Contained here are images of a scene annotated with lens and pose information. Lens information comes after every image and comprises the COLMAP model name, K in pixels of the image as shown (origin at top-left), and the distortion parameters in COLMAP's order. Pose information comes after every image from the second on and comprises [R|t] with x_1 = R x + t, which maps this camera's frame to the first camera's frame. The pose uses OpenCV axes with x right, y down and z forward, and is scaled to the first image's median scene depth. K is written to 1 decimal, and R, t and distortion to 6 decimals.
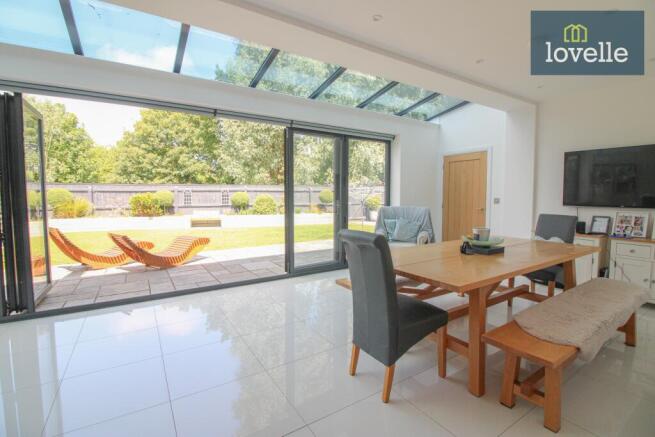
lens RADIAL K [[297.7, 0, 327.5], [0, 297.7, 218.5], [0, 0, 1]] dist [-0.017340, -0.000880]
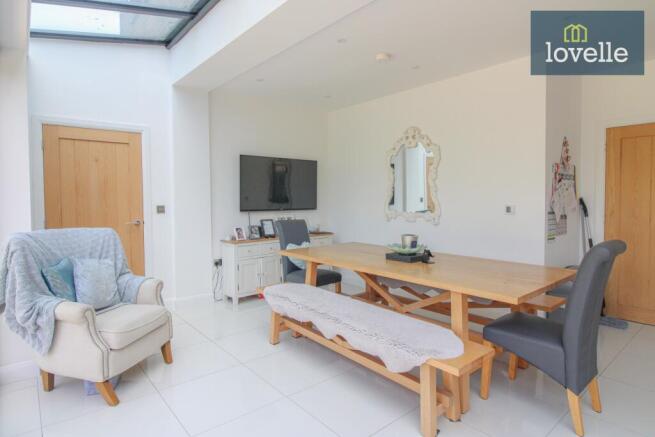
lens RADIAL K [[363.5, 0, 327.5], [0, 363.5, 218.5], [0, 0, 1]] dist [0.004149, 0.000704]
pose [[-0.137860, -0.062828, 0.988457, -0.308151], [0.075730, 0.994396, 0.073768, -0.068808], [-0.987552, 0.085026, -0.132329, 0.704126]]
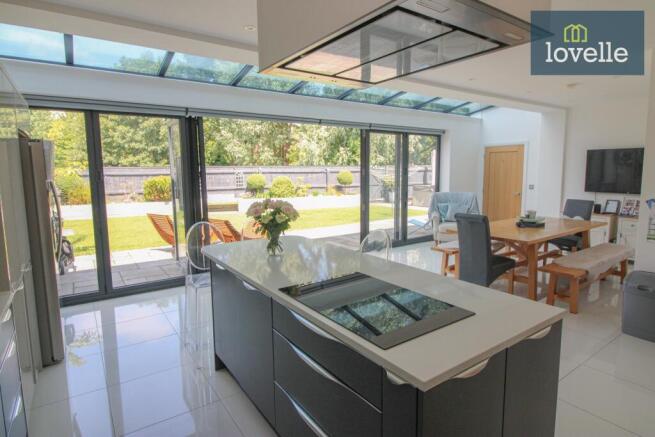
lens RADIAL K [[363.5, 0, 327.5], [0, 363.5, 218.5], [0, 0, 1]] dist [0.004149, 0.000704]
pose [[0.998669, -0.014620, 0.049456, -0.319469], [0.011891, 0.998414, 0.055024, -0.022193], [-0.050182, -0.054362, 0.997260, -0.426392]]
